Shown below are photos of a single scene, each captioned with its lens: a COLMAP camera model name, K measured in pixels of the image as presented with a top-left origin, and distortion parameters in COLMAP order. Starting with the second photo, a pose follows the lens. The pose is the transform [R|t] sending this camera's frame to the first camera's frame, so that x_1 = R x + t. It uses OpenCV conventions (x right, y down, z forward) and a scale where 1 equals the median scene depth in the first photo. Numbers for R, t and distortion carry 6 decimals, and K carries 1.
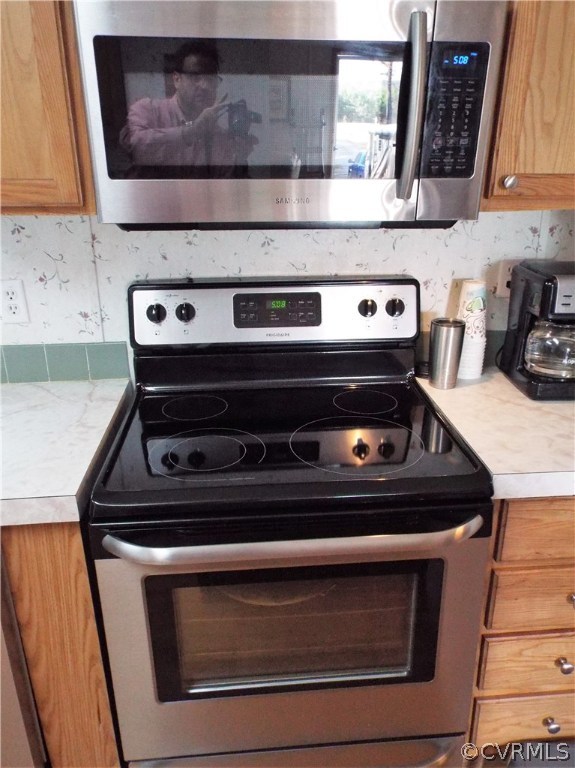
lens RADIAL K [[558.0, 0, 290.8], [0, 558.0, 382.1], [0, 0, 1]] dist [-0.004076, -0.007605]
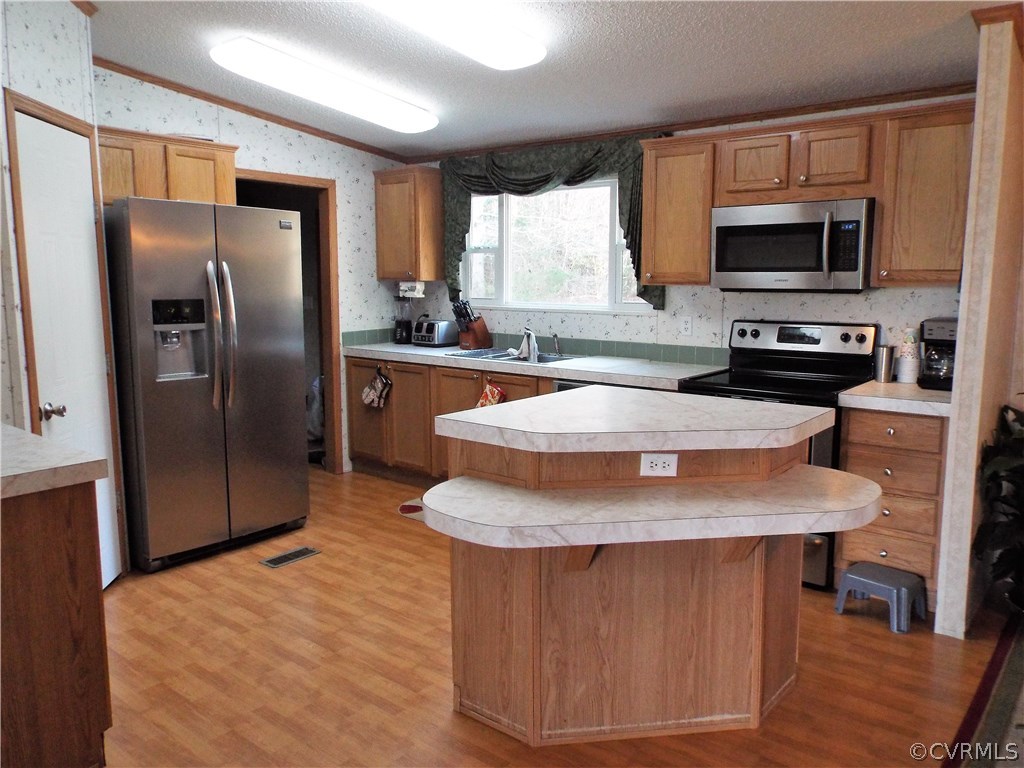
lens RADIAL K [[744.0, 0, 521.4], [0, 744.0, 385.1], [0, 0, 1]] dist [-0.004076, -0.007605]
pose [[0.701927, 0.101522, -0.704976, 1.195530], [-0.254045, 0.960374, -0.114646, 0.610809], [0.665401, 0.259569, 0.699904, -1.509992]]
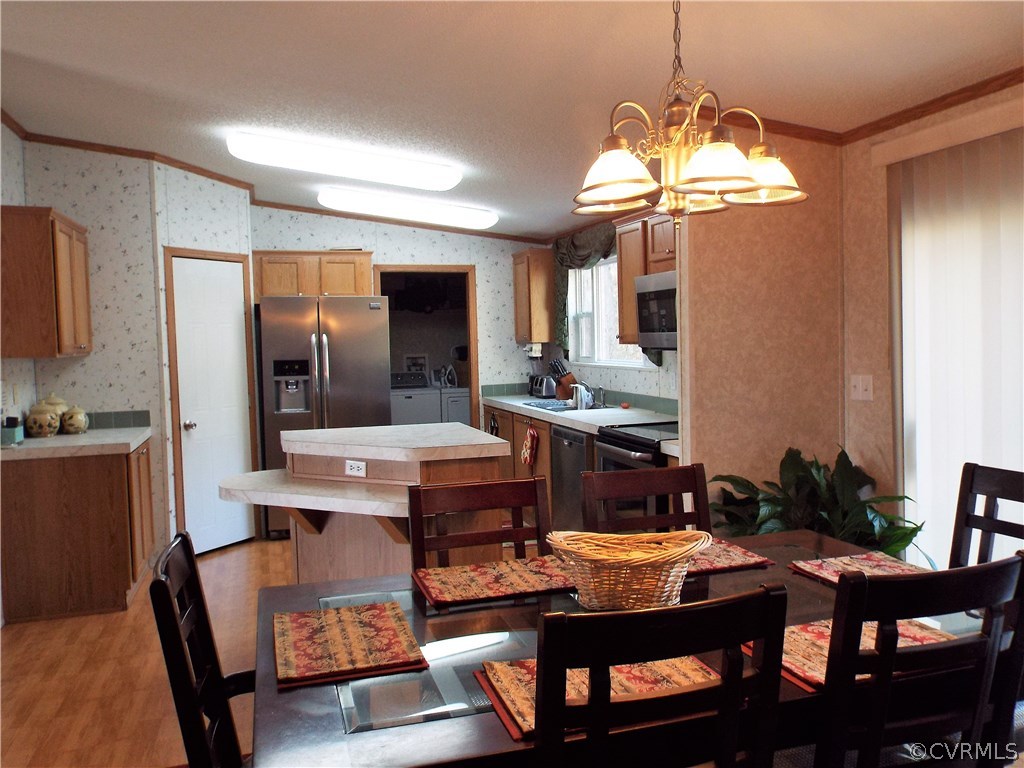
lens RADIAL K [[789.9, 0, 528.5], [0, 789.9, 387.4], [0, 0, 1]] dist [-0.032846, 0.024516]
pose [[0.211832, 0.051783, -0.975933, 2.729784], [-0.326817, 0.944859, -0.020803, 0.181235], [0.921042, 0.323358, 0.217075, -0.371566]]
